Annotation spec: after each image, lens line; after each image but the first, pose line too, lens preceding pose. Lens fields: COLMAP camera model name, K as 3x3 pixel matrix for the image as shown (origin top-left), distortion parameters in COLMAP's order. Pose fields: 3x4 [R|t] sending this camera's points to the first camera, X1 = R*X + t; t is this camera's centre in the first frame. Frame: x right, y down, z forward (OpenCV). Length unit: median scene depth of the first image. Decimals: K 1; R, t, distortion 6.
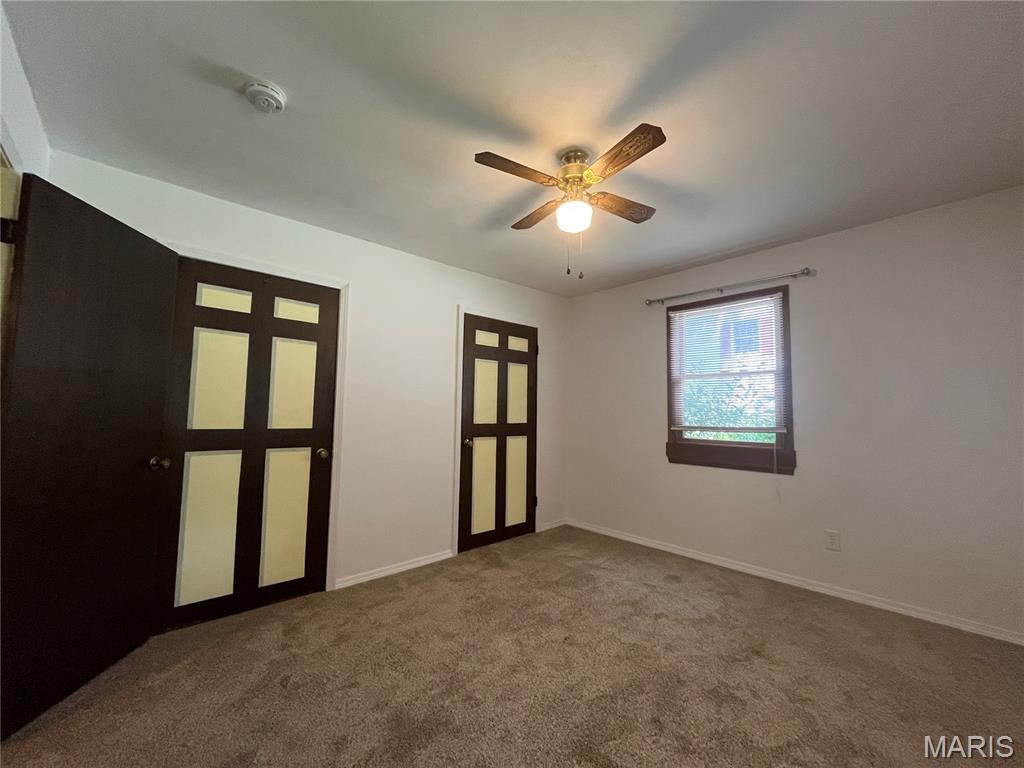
lens RADIAL K [[414.1, 0, 509.7], [0, 414.1, 384.7], [0, 0, 1]] dist [-0.002513, 0.000596]
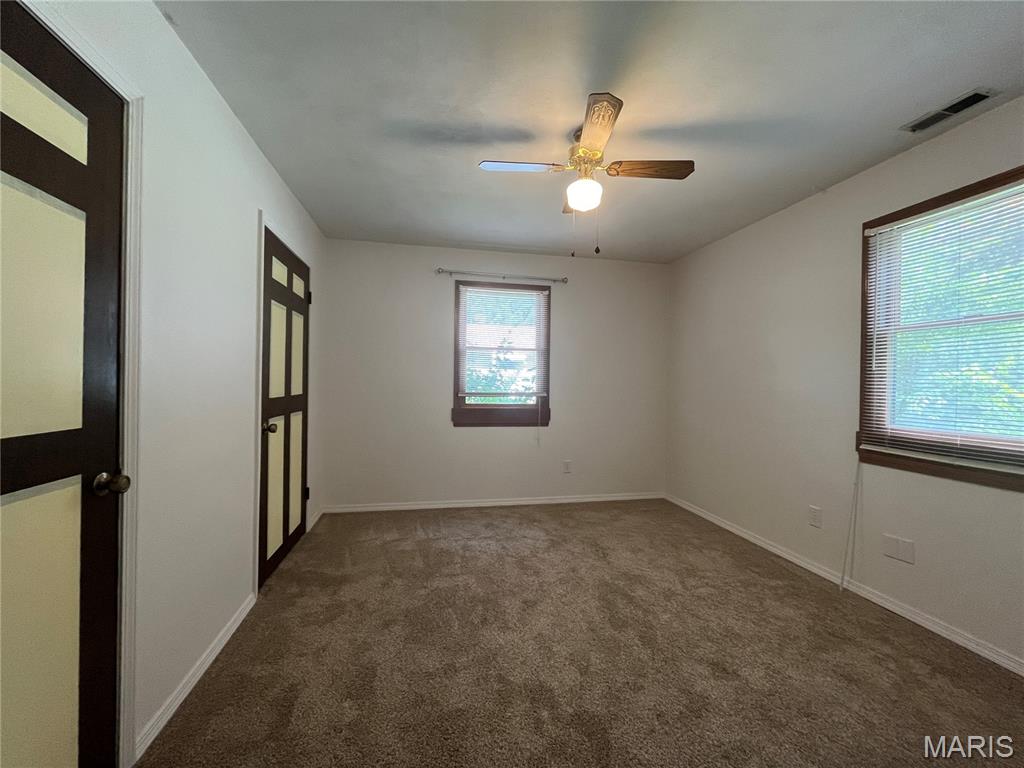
lens RADIAL K [[414.1, 0, 509.7], [0, 414.1, 384.7], [0, 0, 1]] dist [-0.002513, 0.000596]
pose [[0.515429, -0.012567, 0.856840, -0.545737], [-0.067223, 0.996218, 0.055049, 0.011766], [-0.854292, -0.085973, 0.512635, 0.393260]]
